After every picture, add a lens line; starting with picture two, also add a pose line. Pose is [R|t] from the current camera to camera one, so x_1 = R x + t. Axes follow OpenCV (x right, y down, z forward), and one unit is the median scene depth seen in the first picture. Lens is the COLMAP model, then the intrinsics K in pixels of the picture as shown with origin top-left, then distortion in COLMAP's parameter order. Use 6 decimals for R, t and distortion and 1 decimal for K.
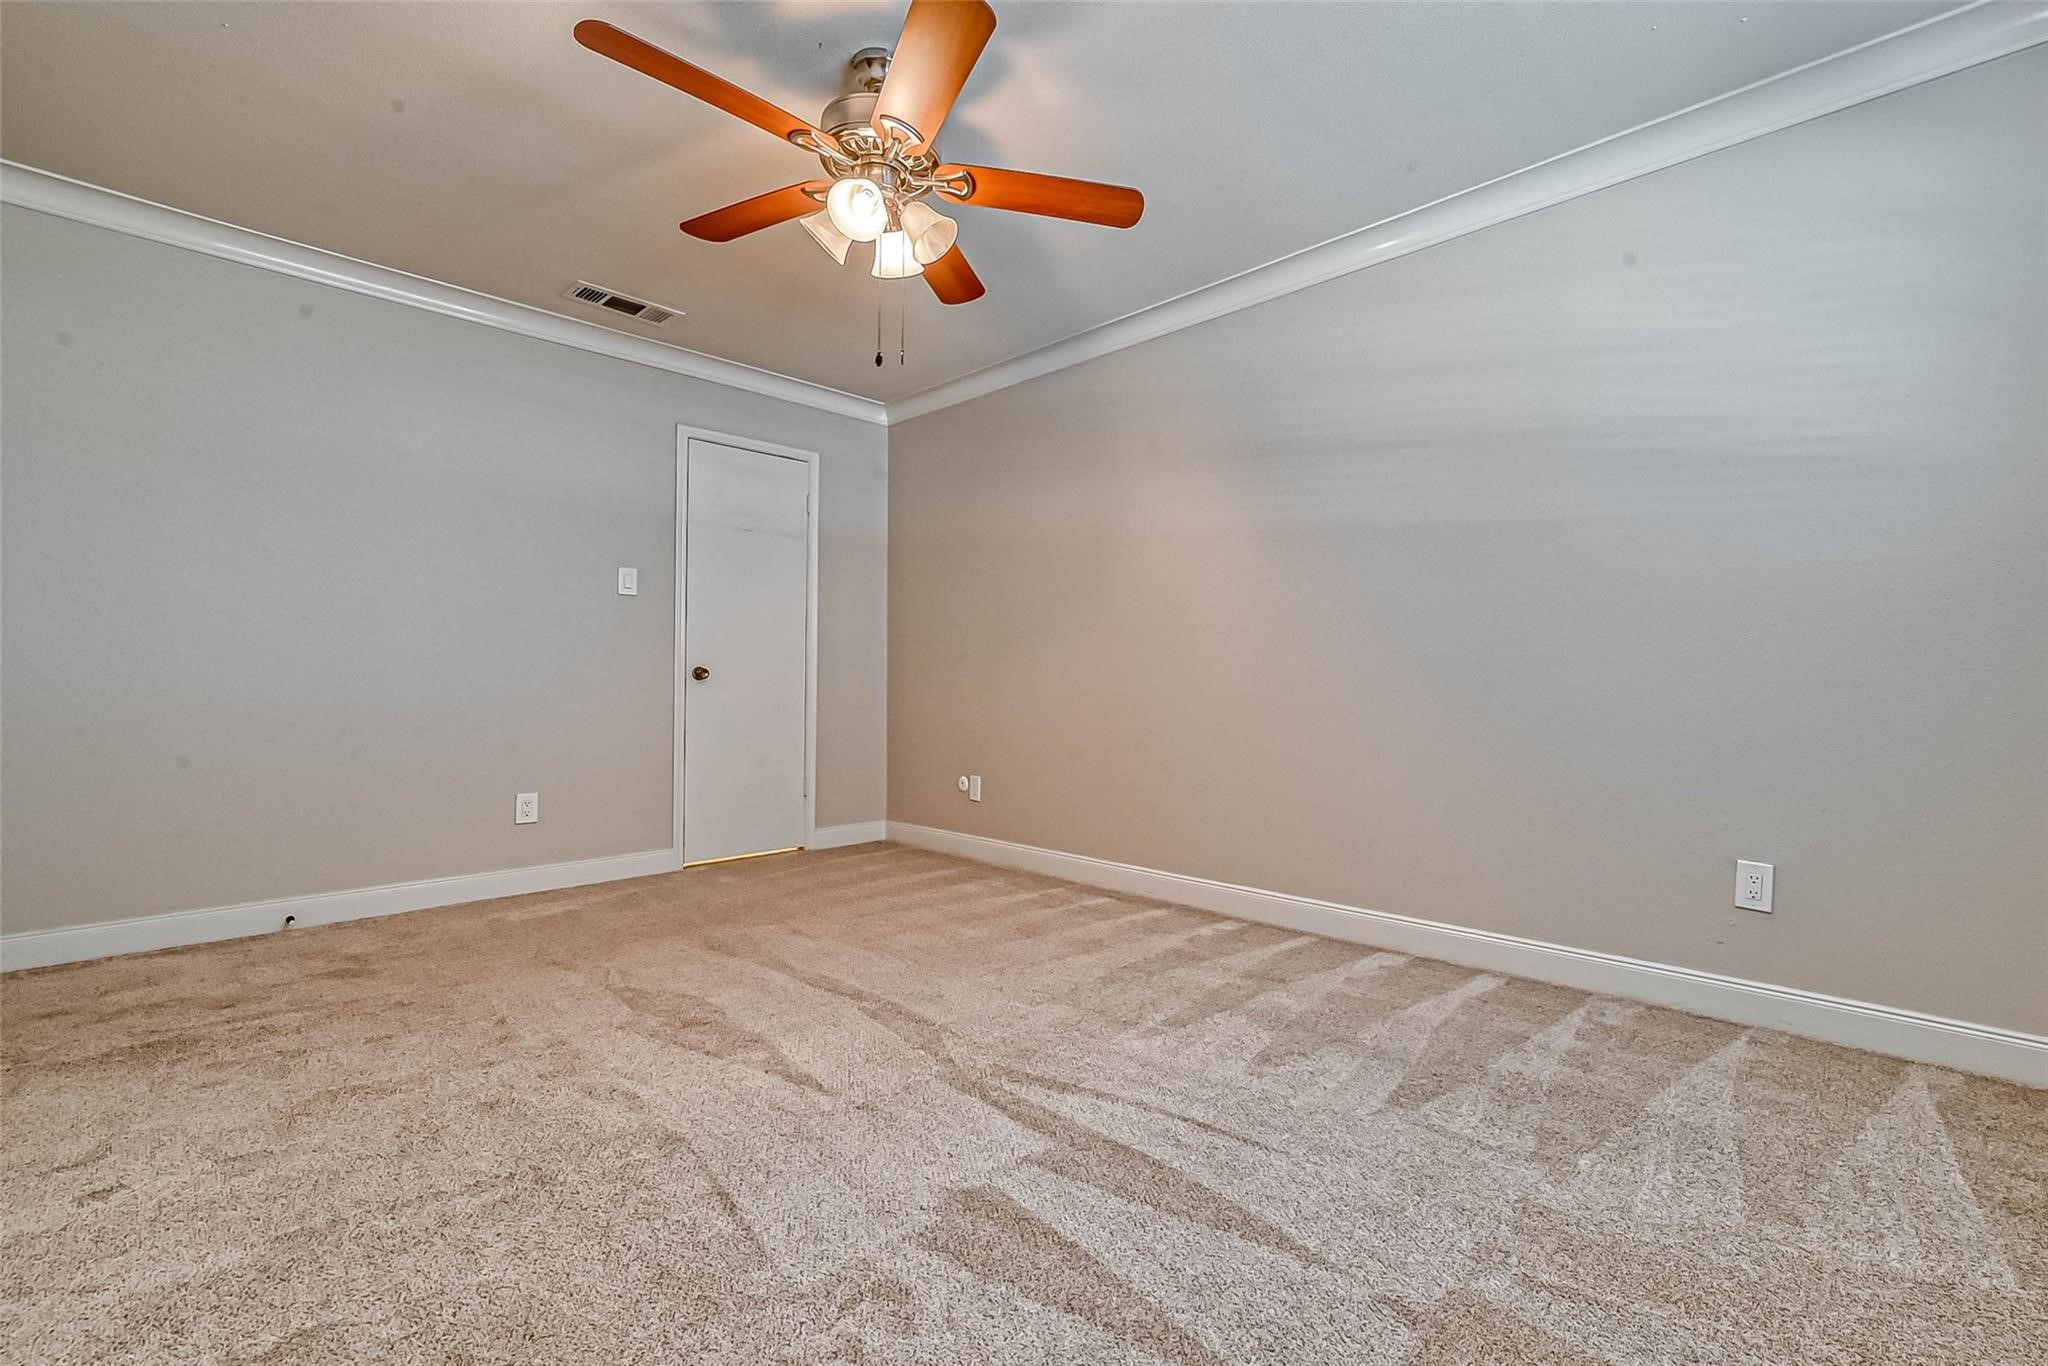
lens RADIAL K [[789.8, 0, 1024.0], [0, 789.8, 683.0], [0, 0, 1]] dist [-0.000076, 0.000094]
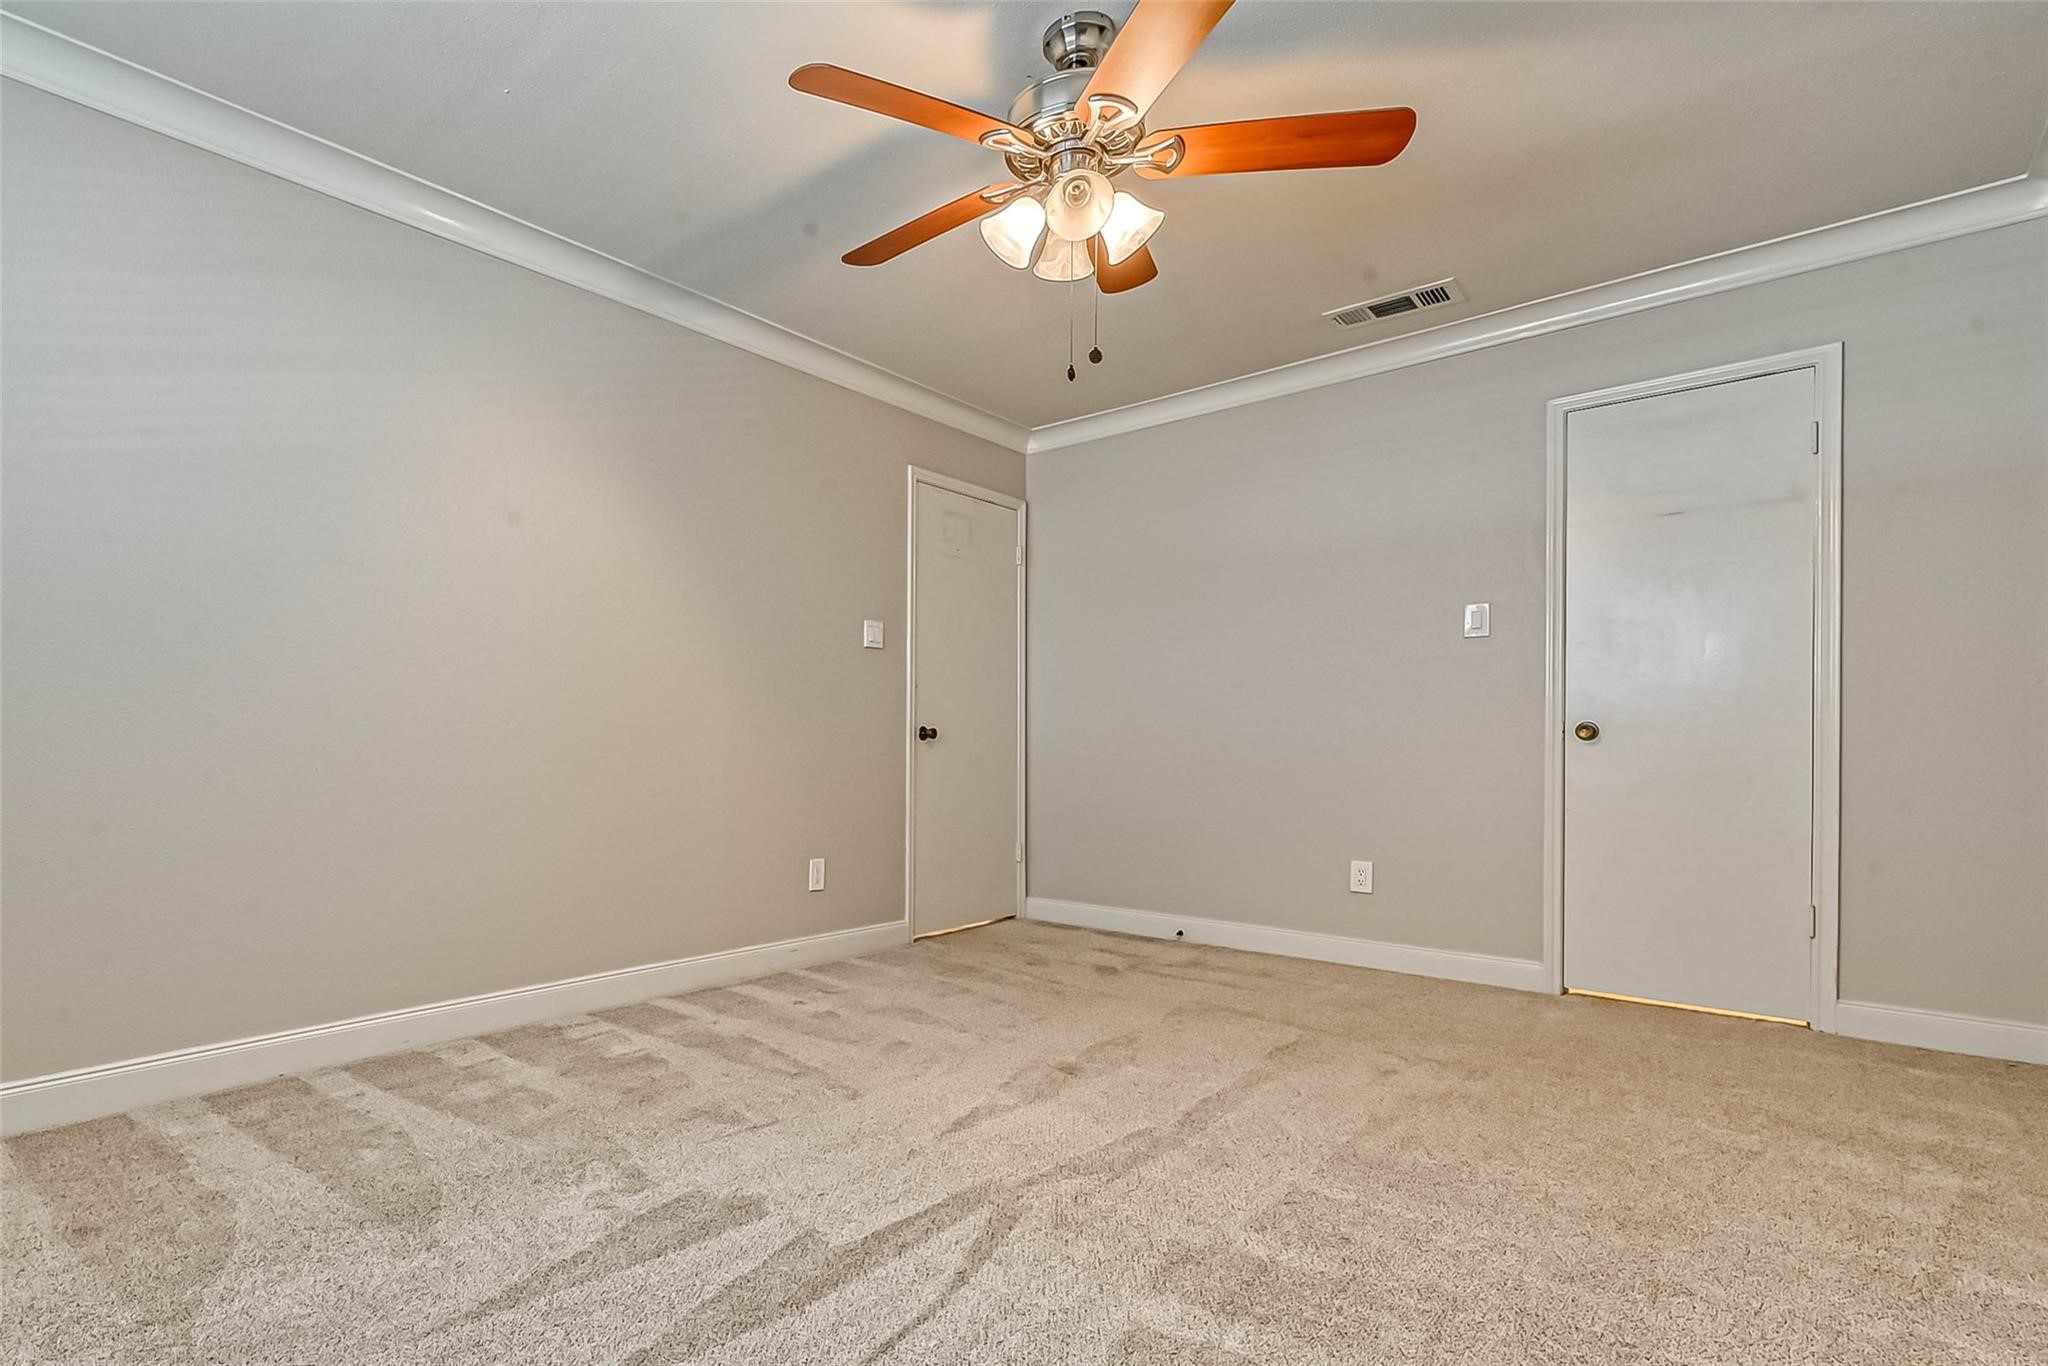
lens RADIAL K [[987.6, 0, 1022.1], [0, 987.6, 753.2], [0, 0, 1]] dist [0.000854, 0.000324]
pose [[0.158815, 0.004470, -0.987298, 0.689578], [0.000112, 0.999990, 0.004545, 0.006659], [0.987308, -0.000833, 0.158813, 0.593179]]
